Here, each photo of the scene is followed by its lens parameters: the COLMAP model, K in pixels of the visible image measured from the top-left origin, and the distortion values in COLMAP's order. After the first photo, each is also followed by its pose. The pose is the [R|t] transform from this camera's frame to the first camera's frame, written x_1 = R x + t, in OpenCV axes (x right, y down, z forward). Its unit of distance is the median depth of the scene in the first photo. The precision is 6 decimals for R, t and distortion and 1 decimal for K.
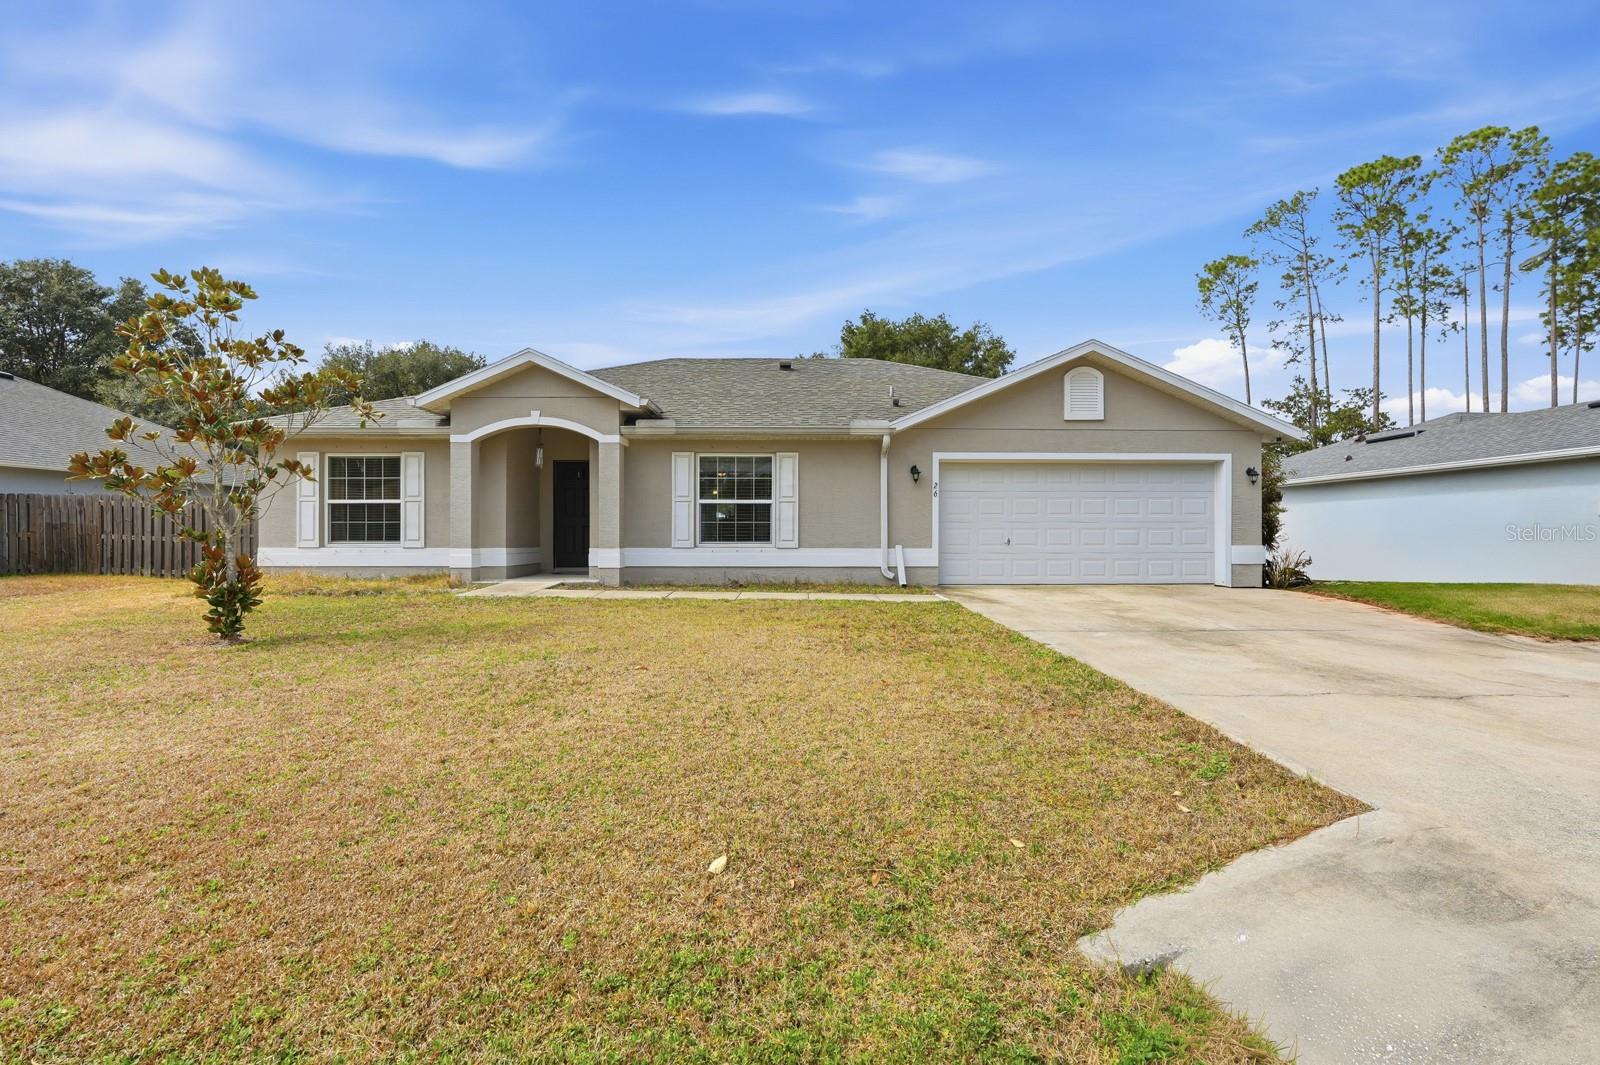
lens RADIAL K [[725.1, 0, 813.4], [0, 725.1, 533.1], [0, 0, 1]] dist [-0.014486, 0.006139]
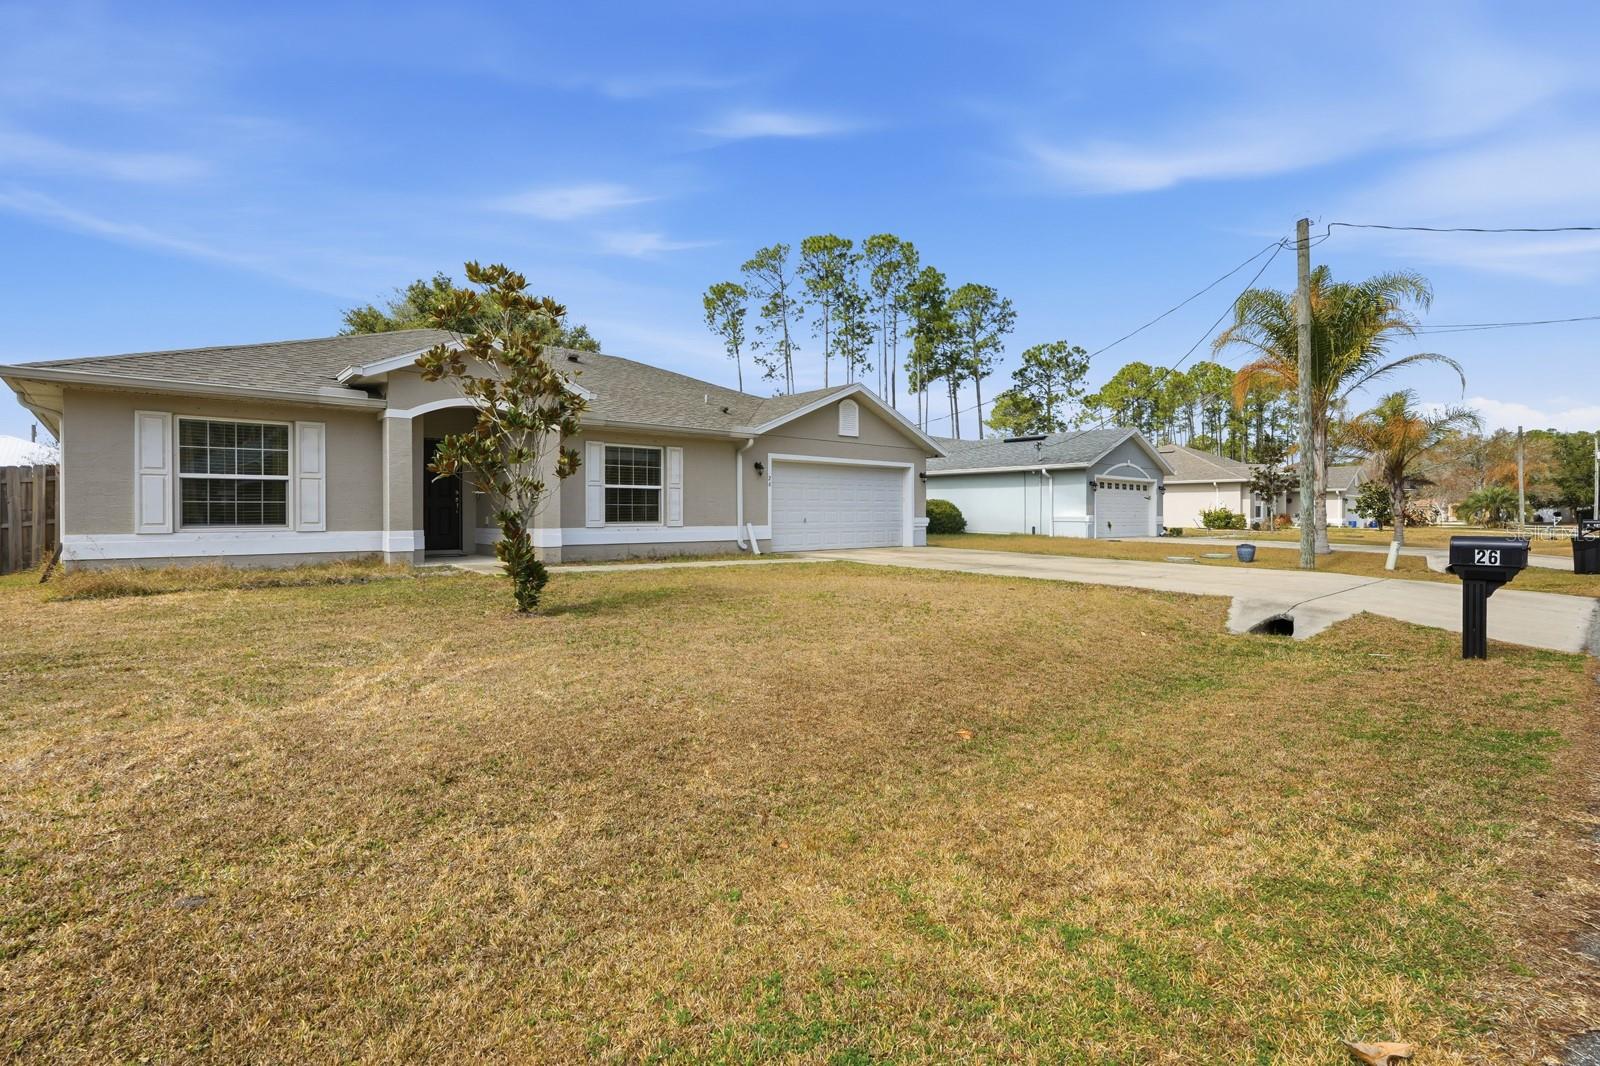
lens RADIAL K [[725.1, 0, 793.4], [0, 725.1, 520.3], [0, 0, 1]] dist [-0.014486, 0.006139]
pose [[0.768920, -0.006845, 0.639309, -0.648716], [-0.001363, 0.999923, 0.012346, -0.004783], [-0.639344, -0.010365, 0.768851, -0.050087]]
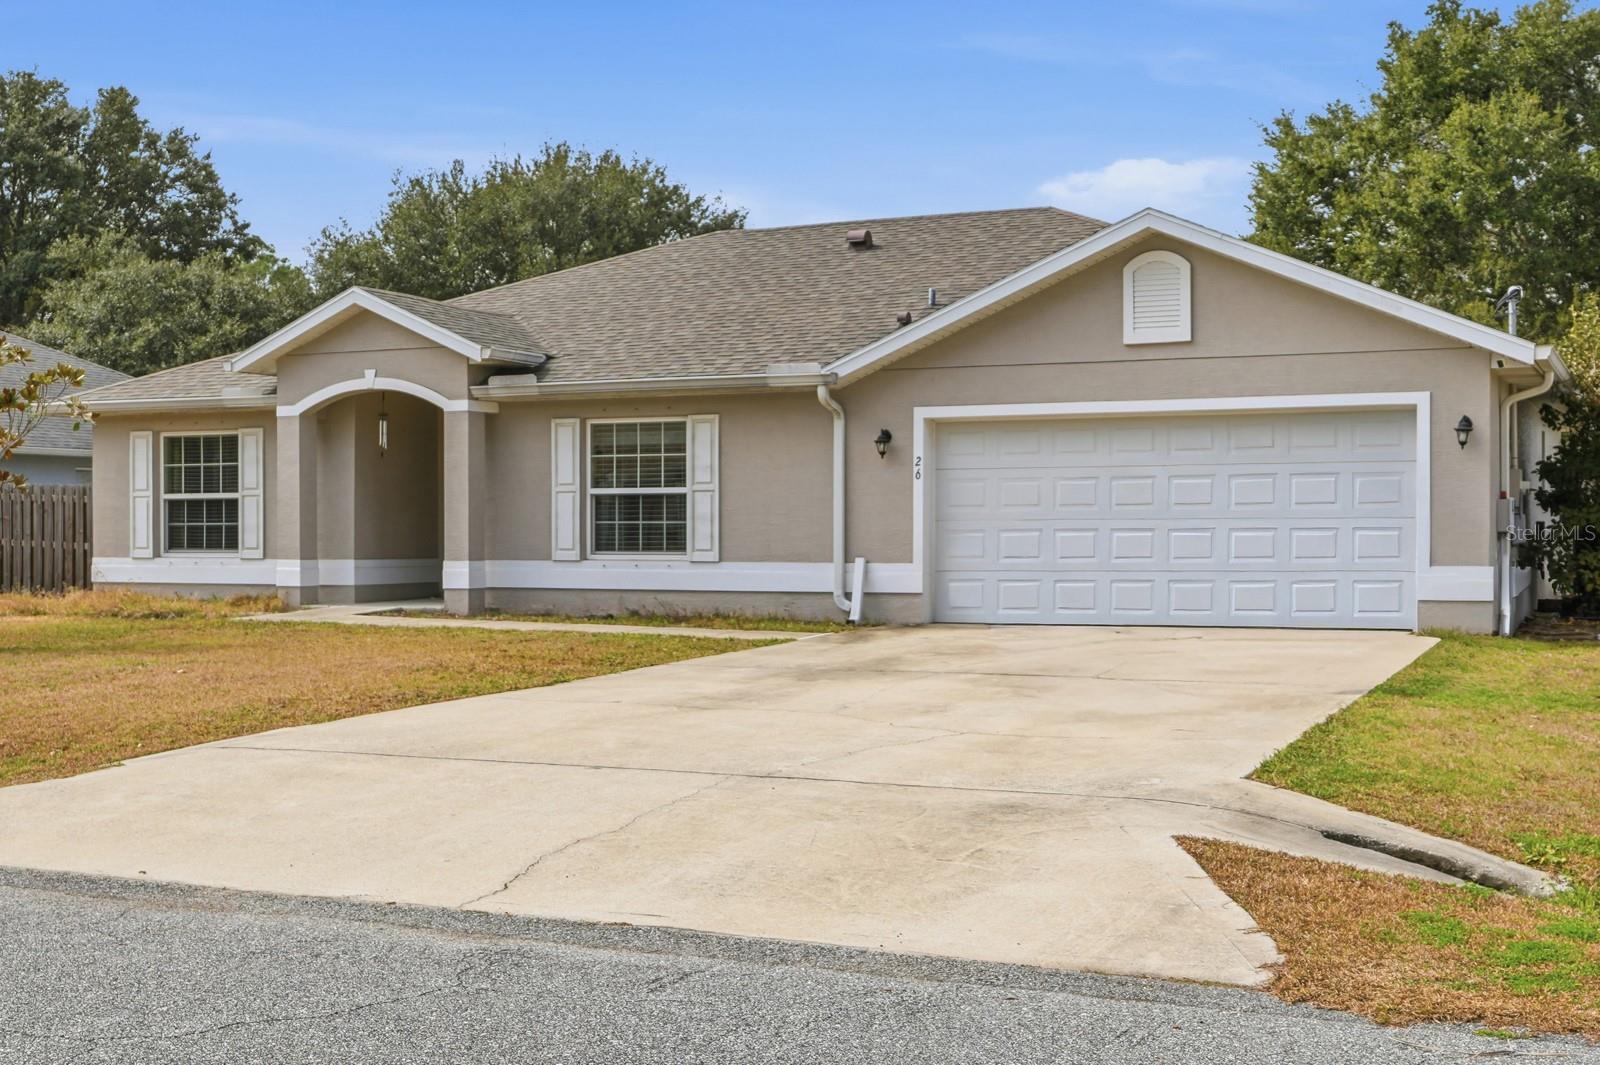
lens RADIAL K [[1921.7, 0, 865.2], [0, 1921.7, 528.0], [0, 0, 1]] dist [-0.006555, 0.000000]
pose [[0.909217, -0.002697, -0.416314, 0.806033], [0.003859, 0.999991, 0.001950, -0.012259], [0.416305, -0.003380, 0.909219, -0.500565]]
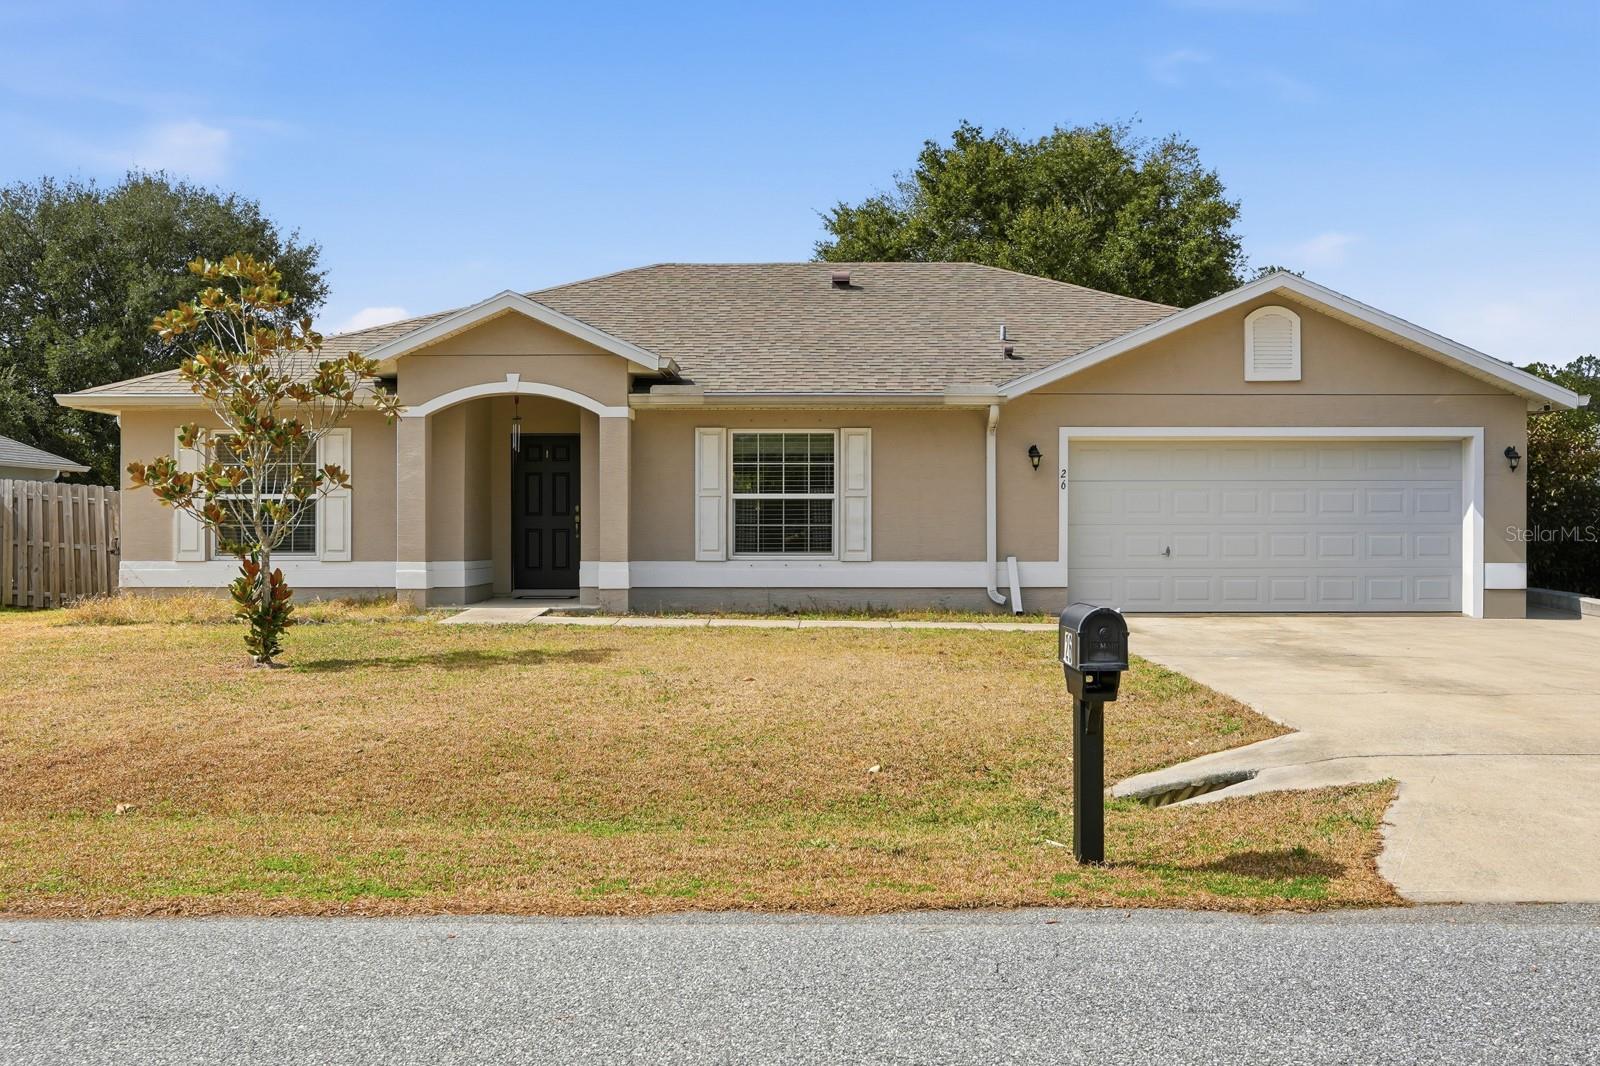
lens RADIAL K [[1521.5, 0, 842.6], [0, 1521.5, 520.3], [0, 0, 1]] dist [-0.007000, 0.000000]
pose [[0.999980, -0.000666, -0.006317, -0.039844], [0.000636, 0.999988, -0.004885, -0.012444], [0.006320, 0.004881, 0.999968, -0.499320]]
